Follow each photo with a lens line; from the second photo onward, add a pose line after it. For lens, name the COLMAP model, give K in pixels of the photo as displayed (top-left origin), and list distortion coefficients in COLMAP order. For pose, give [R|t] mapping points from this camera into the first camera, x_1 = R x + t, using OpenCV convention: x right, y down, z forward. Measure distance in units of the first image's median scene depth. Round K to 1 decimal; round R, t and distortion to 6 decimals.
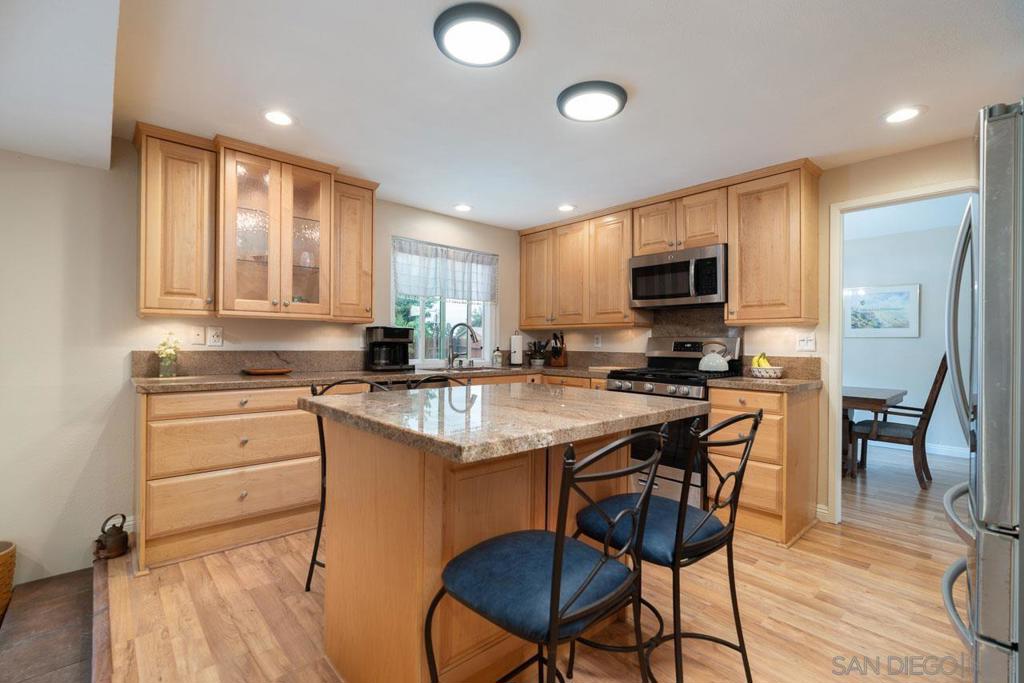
lens RADIAL K [[451.4, 0, 511.7], [0, 451.4, 341.4], [0, 0, 1]] dist [-0.000396, 0.000562]
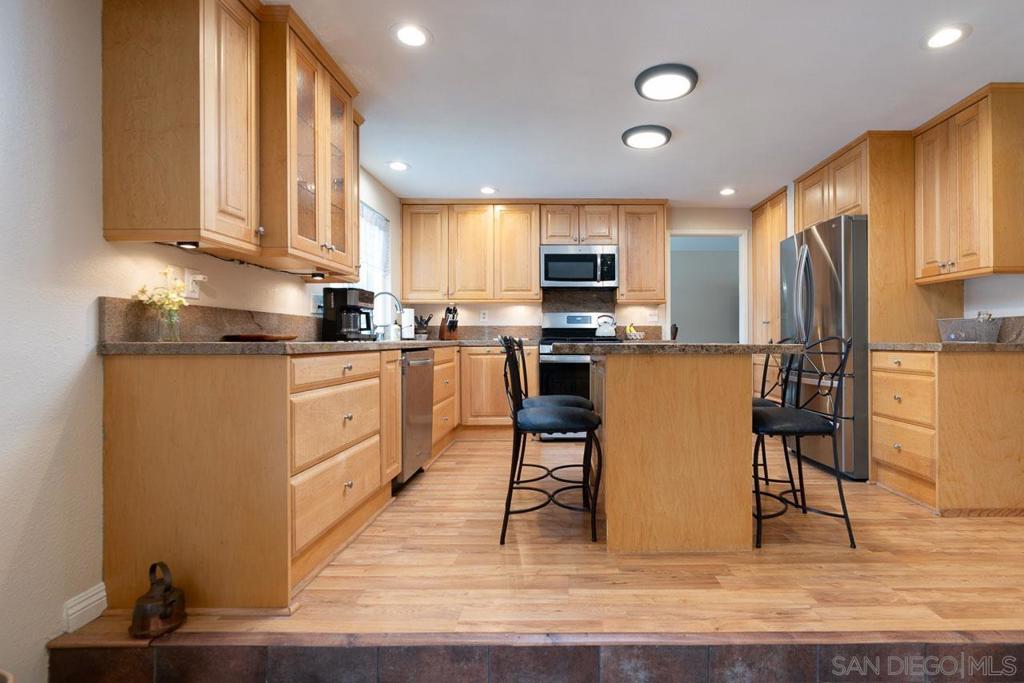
lens RADIAL K [[476.6, 0, 545.4], [0, 476.6, 335.9], [0, 0, 1]] dist [-0.002951, 0.003009]
pose [[0.692474, -0.004348, 0.721430, -0.744936], [0.002116, 0.999990, 0.003997, 0.058650], [-0.721440, -0.001241, 0.692476, 0.135753]]
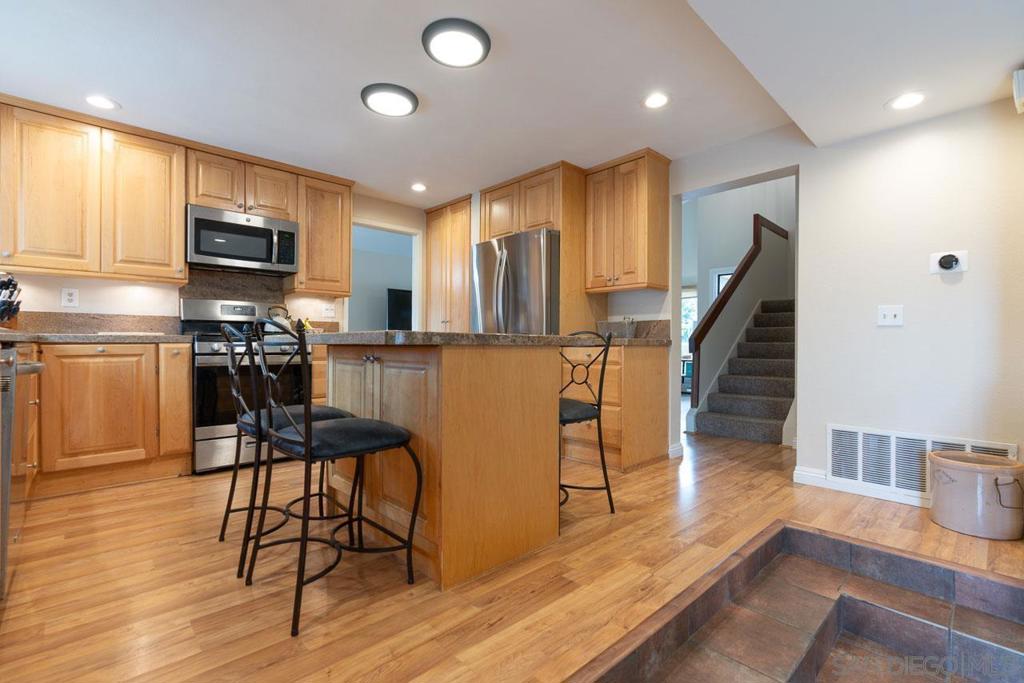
lens RADIAL K [[476.6, 0, 496.9], [0, 476.6, 340.3], [0, 0, 1]] dist [-0.002951, 0.003009]
pose [[0.016398, -0.003670, 0.999859, -0.743161], [-0.010281, 0.999940, 0.003839, 0.076673], [-0.999813, -0.010343, 0.016360, 0.455637]]
